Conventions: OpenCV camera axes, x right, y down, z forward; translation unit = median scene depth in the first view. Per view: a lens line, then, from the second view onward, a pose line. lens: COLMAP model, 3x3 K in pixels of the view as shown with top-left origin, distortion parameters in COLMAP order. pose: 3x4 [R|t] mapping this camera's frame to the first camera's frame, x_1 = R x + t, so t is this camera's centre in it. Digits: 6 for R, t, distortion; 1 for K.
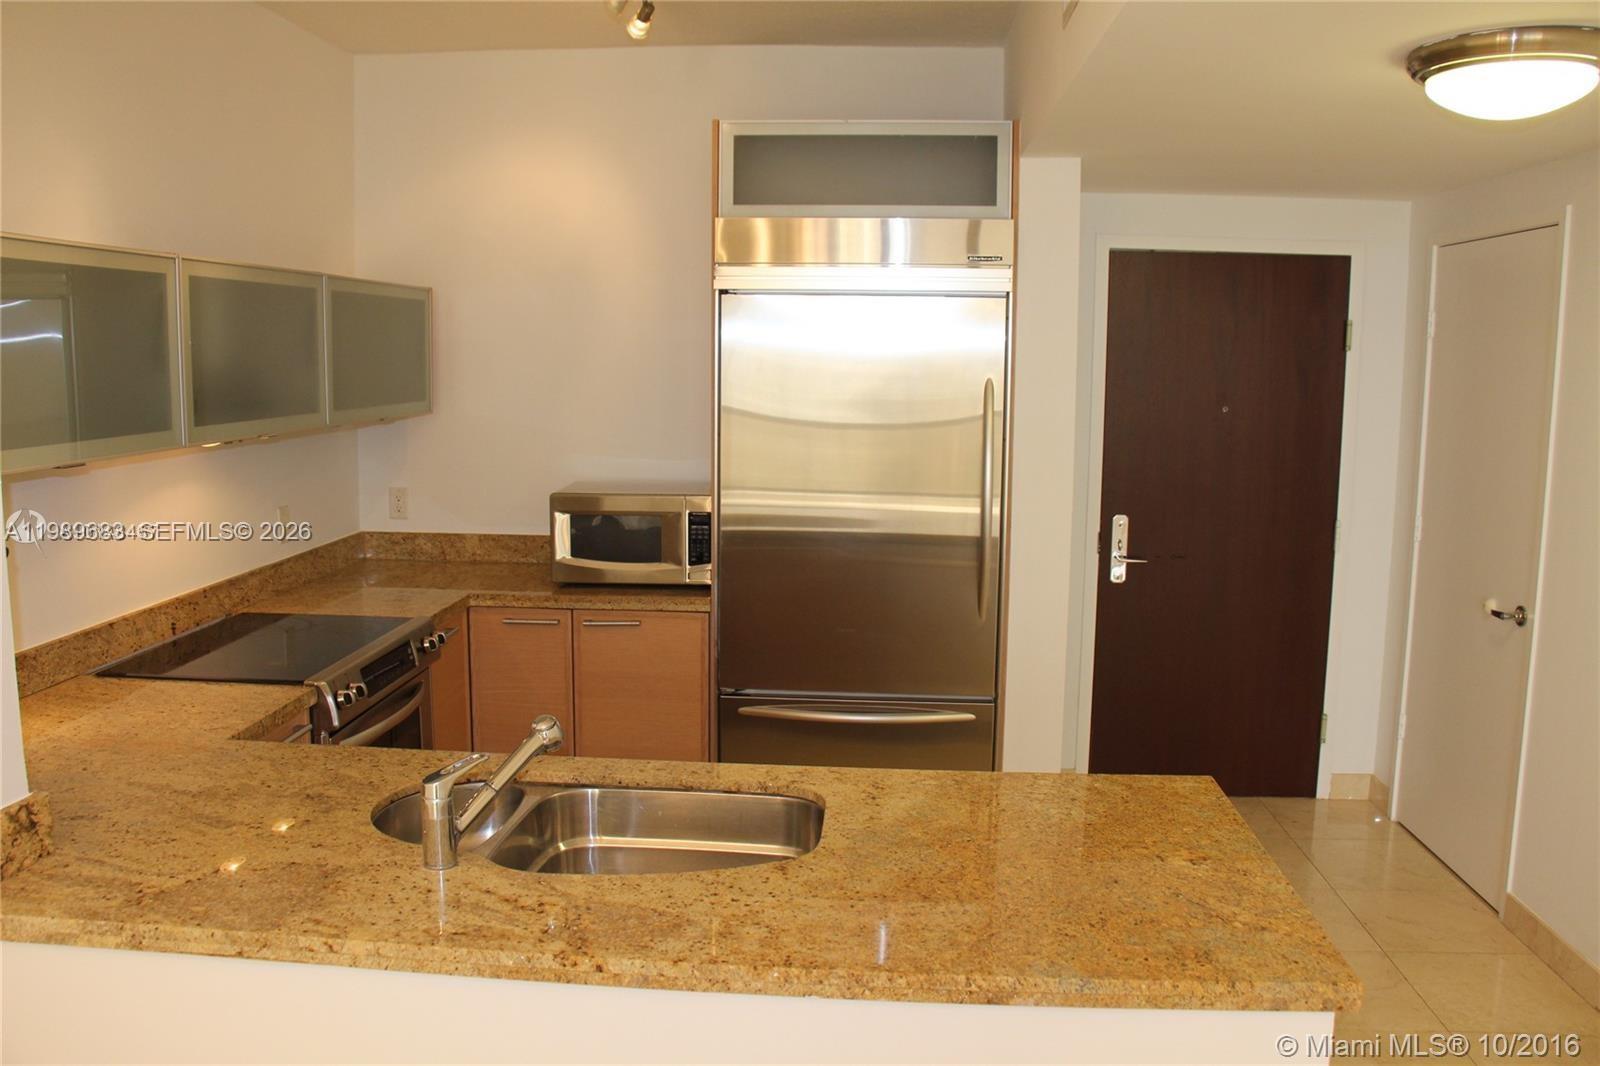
lens RADIAL K [[1304.3, 0, 800.1], [0, 1304.3, 523.2], [0, 0, 1]] dist [-0.188474, 0.154177]
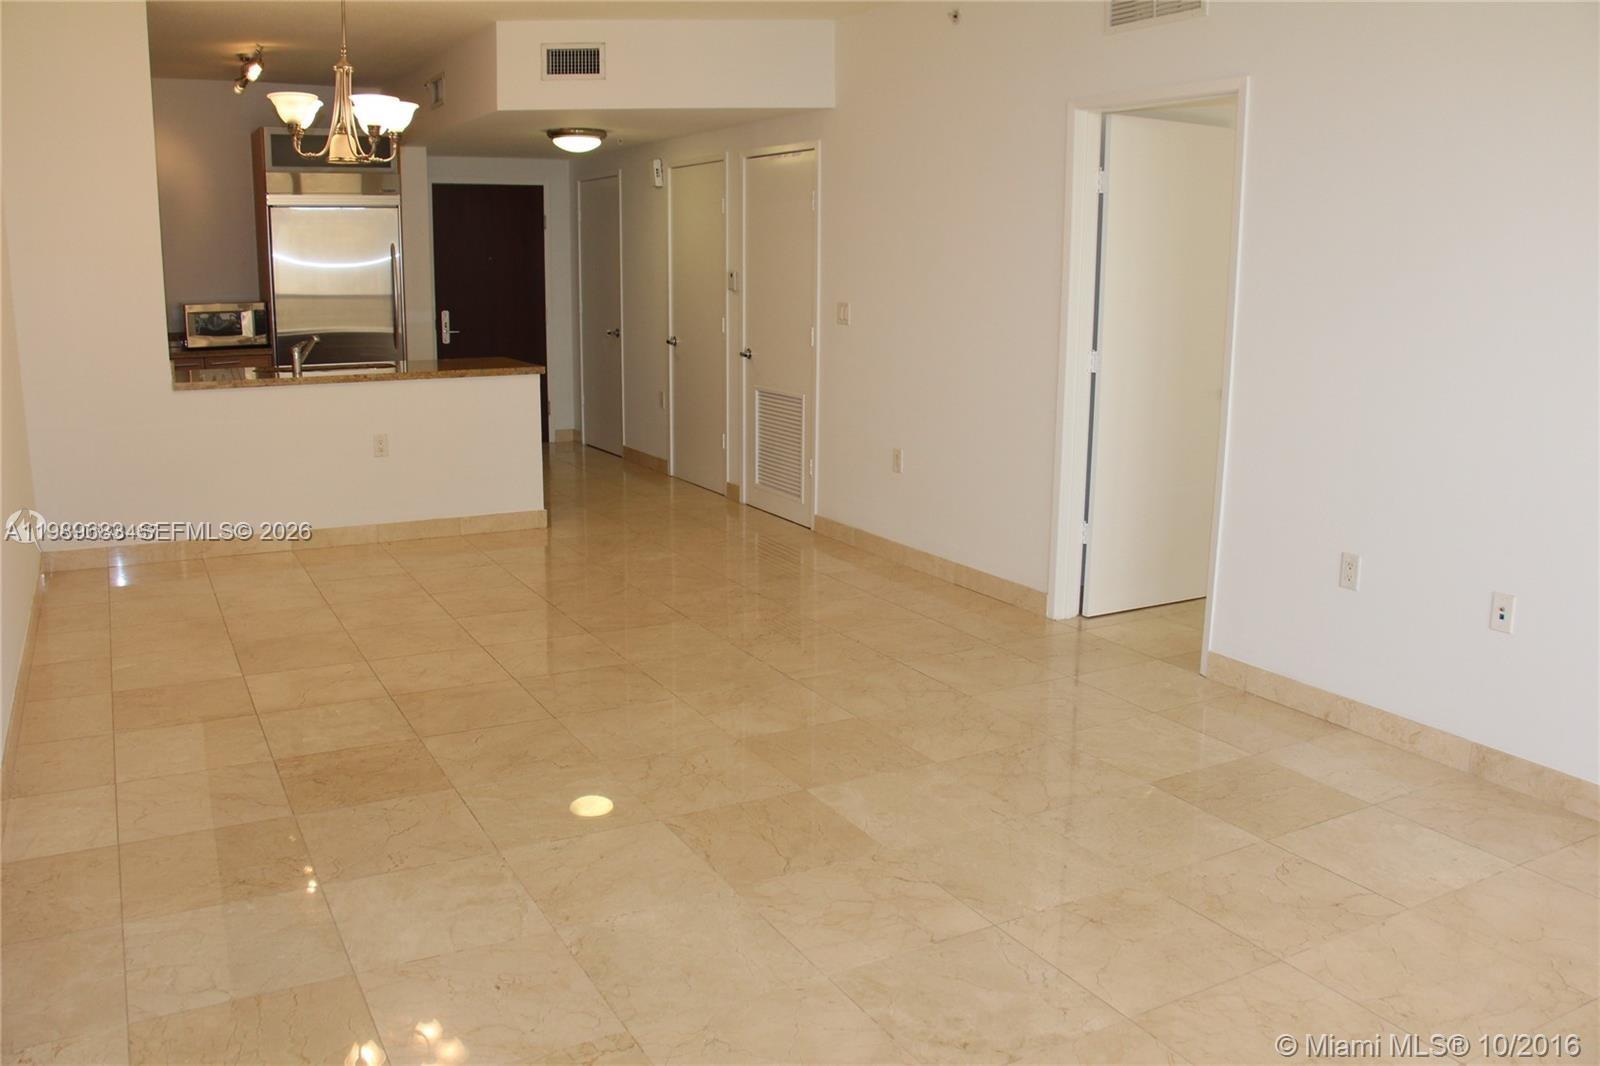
lens RADIAL K [[1304.3, 0, 800.1], [0, 1304.3, 523.2], [0, 0, 1]] dist [-0.188474, 0.154177]
pose [[0.841025, -0.112376, 0.529197, -0.554322], [0.072628, 0.992786, 0.095396, 0.245236], [-0.536100, -0.041796, 0.843119, -1.470297]]
